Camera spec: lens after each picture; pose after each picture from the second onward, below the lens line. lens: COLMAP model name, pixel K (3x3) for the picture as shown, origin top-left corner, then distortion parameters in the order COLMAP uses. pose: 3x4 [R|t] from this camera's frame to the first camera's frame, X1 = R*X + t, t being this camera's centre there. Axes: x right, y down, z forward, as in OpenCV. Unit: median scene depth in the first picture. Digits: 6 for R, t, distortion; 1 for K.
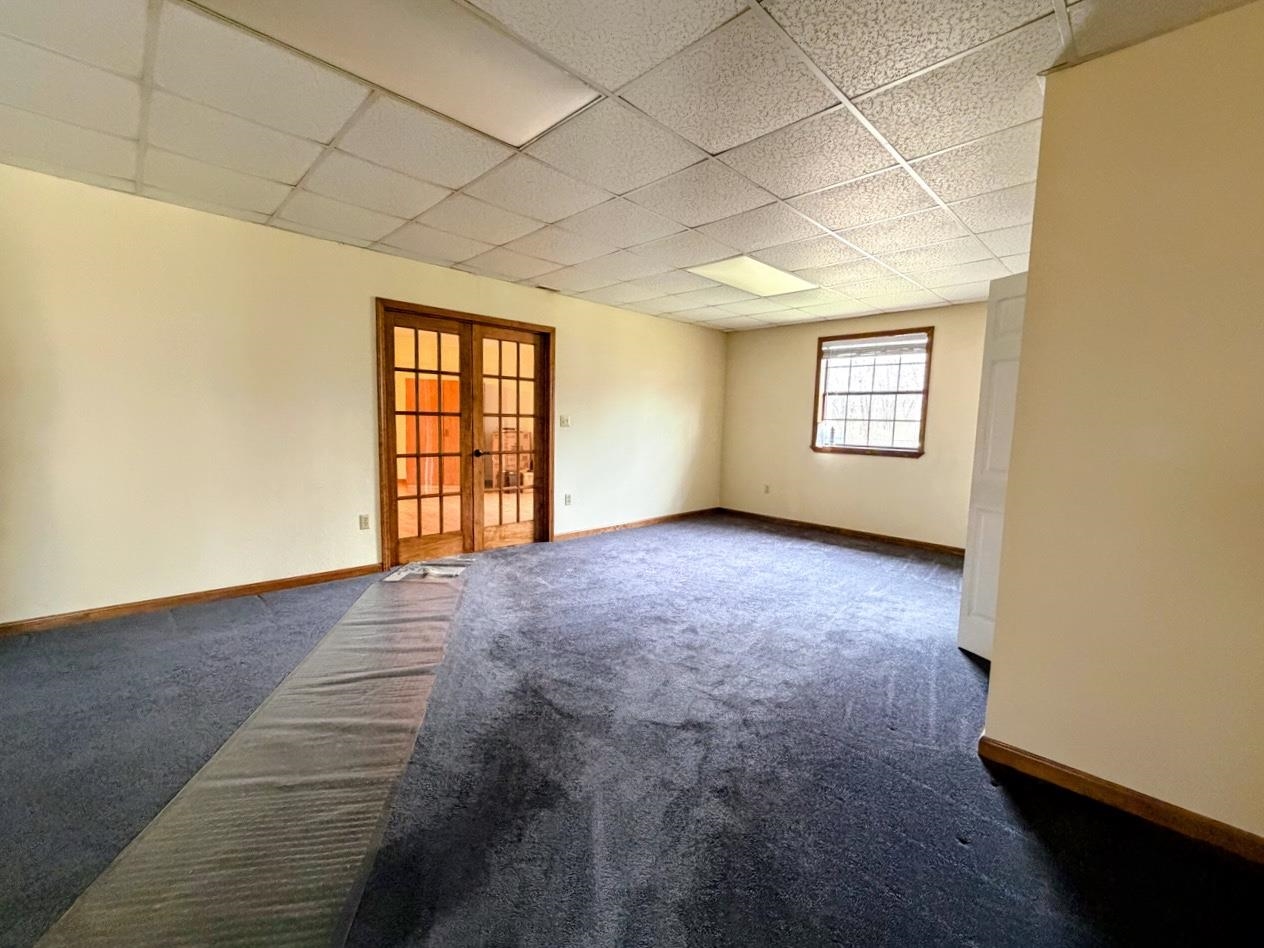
lens RADIAL K [[520.9, 0, 632.0], [0, 520.9, 474.0], [0, 0, 1]] dist [0.000762, -0.000053]
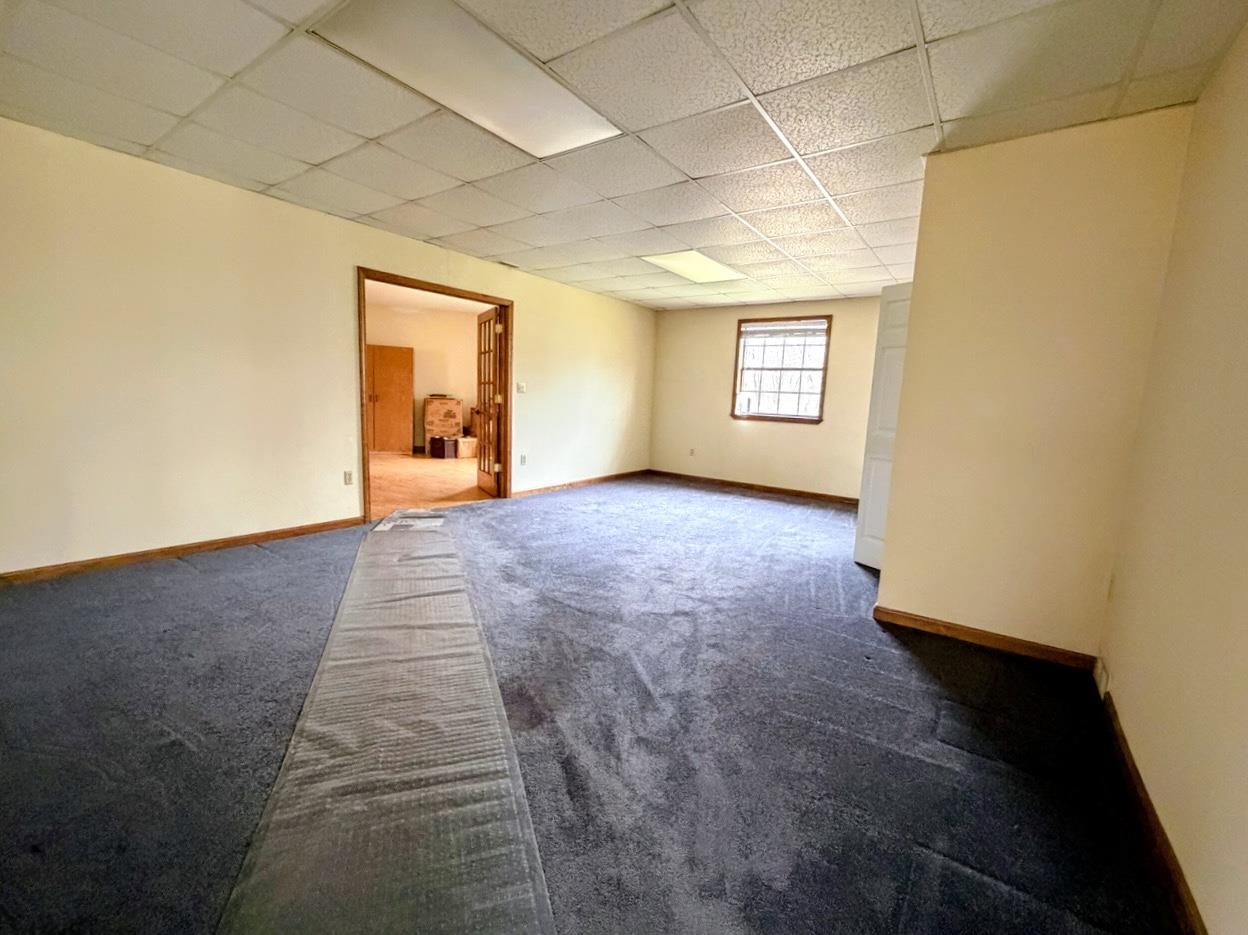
lens RADIAL K [[518.7, 0, 624.0], [0, 518.7, 467.5], [0, 0, 1]] dist [0.000102, -0.000027]
pose [[0.985030, -0.006864, 0.172245, -0.149158], [-0.000422, 0.999108, 0.042232, 0.027794], [-0.172381, -0.041673, 0.984148, -0.162316]]
